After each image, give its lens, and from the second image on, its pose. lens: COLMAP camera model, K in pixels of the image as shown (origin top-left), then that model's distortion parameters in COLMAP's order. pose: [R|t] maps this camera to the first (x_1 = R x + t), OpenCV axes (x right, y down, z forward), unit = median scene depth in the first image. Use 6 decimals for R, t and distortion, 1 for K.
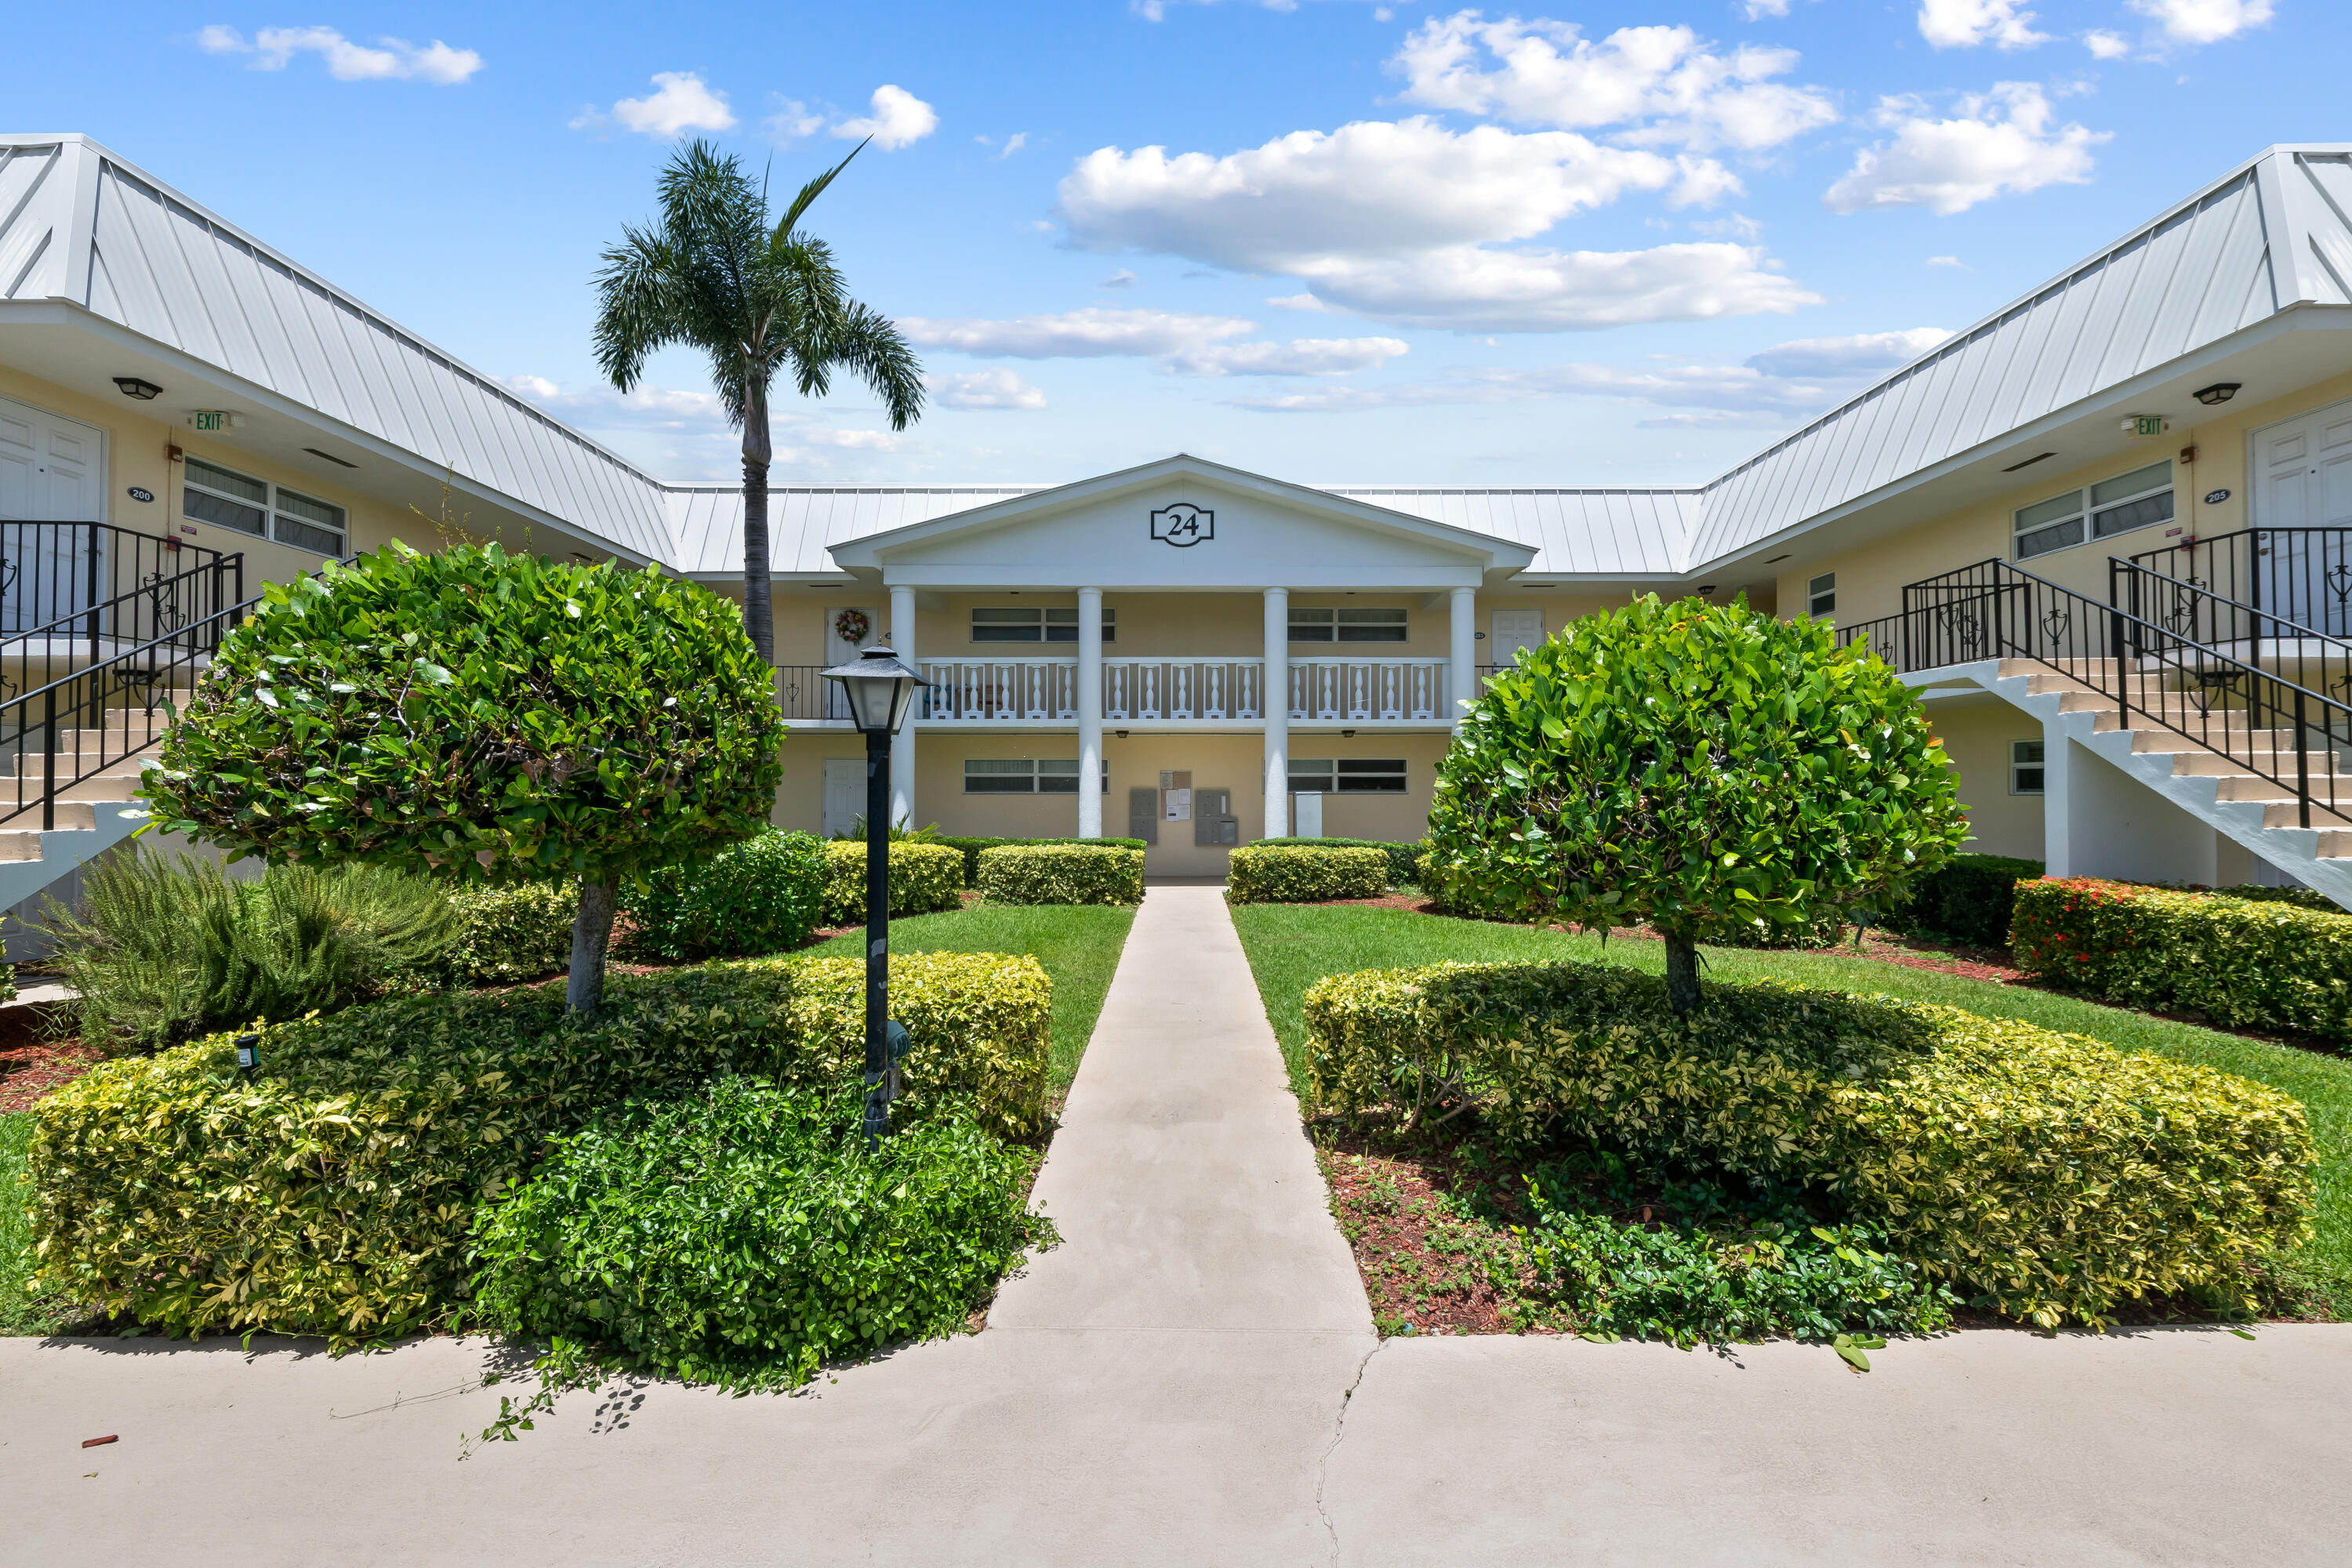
lens RADIAL K [[930.0, 0, 1176.3], [0, 930.0, 770.7], [0, 0, 1]] dist [-0.007726, -0.001292]
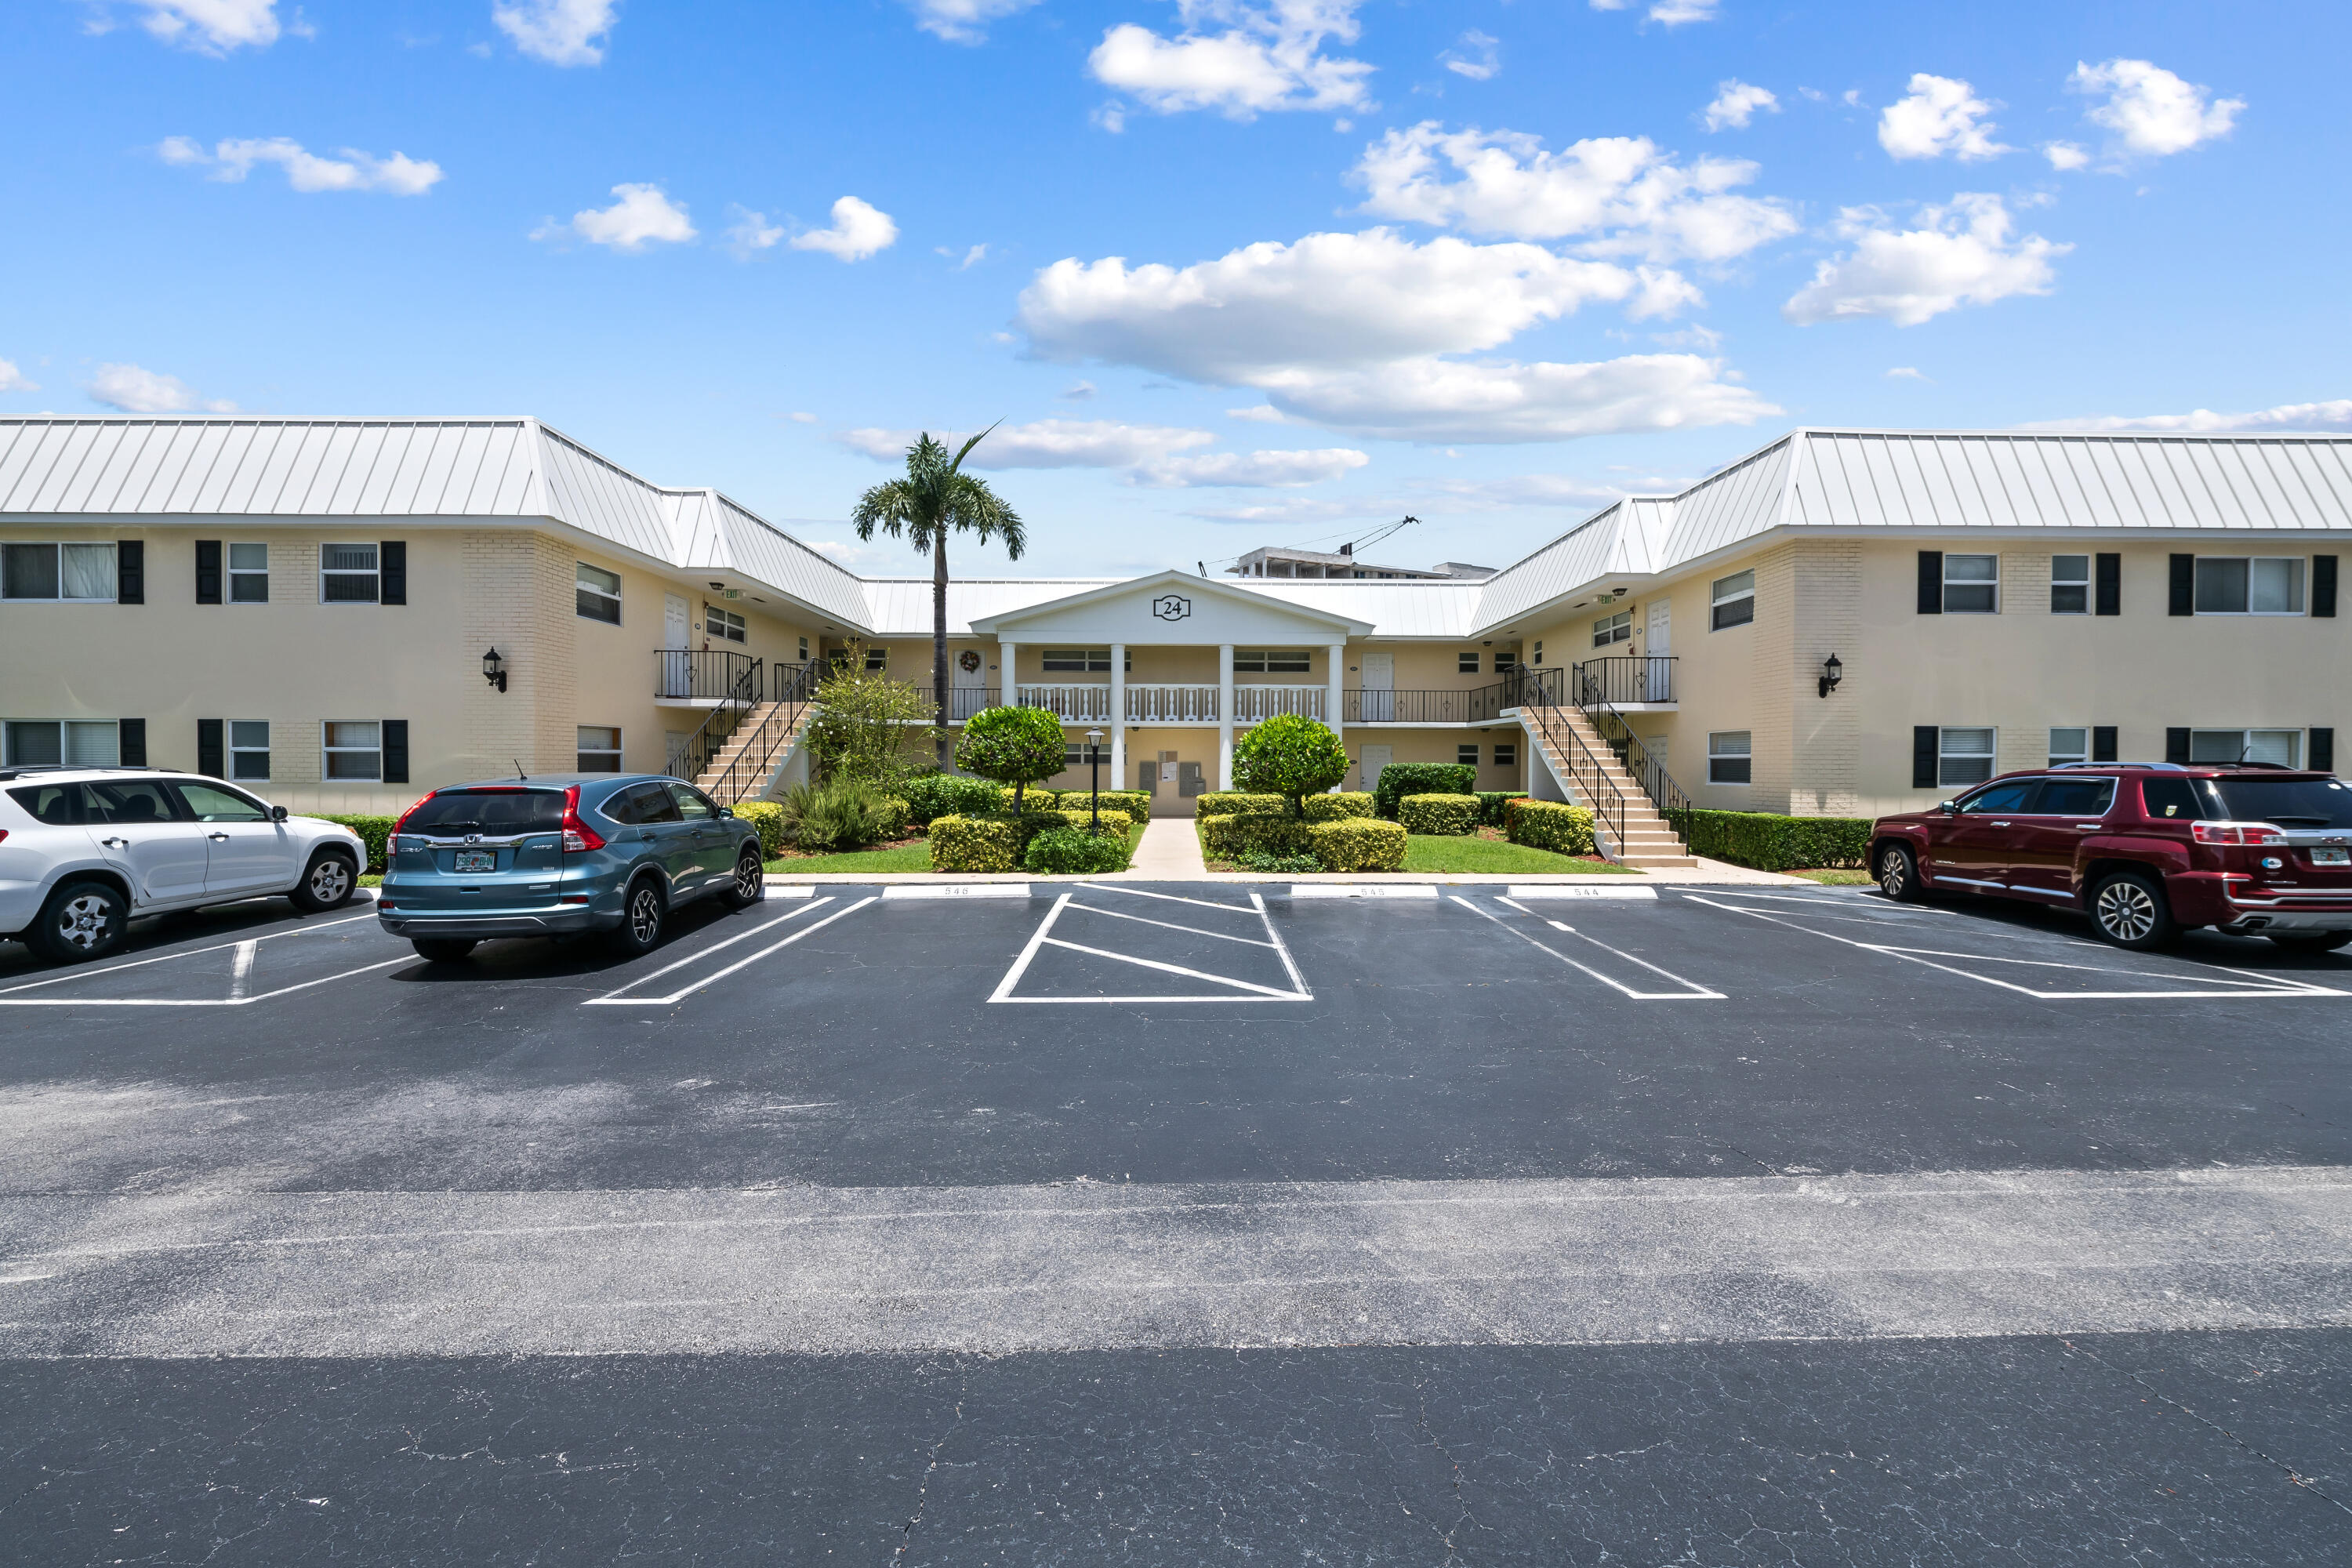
lens RADIAL K [[930.0, 0, 1188.6], [0, 930.0, 777.4], [0, 0, 1]] dist [-0.007726, -0.001292]
pose [[0.999801, 0.003005, 0.019740, 0.004351], [-0.003705, 0.999362, 0.035511, -0.012698], [-0.019620, -0.035577, 0.999174, -0.714630]]
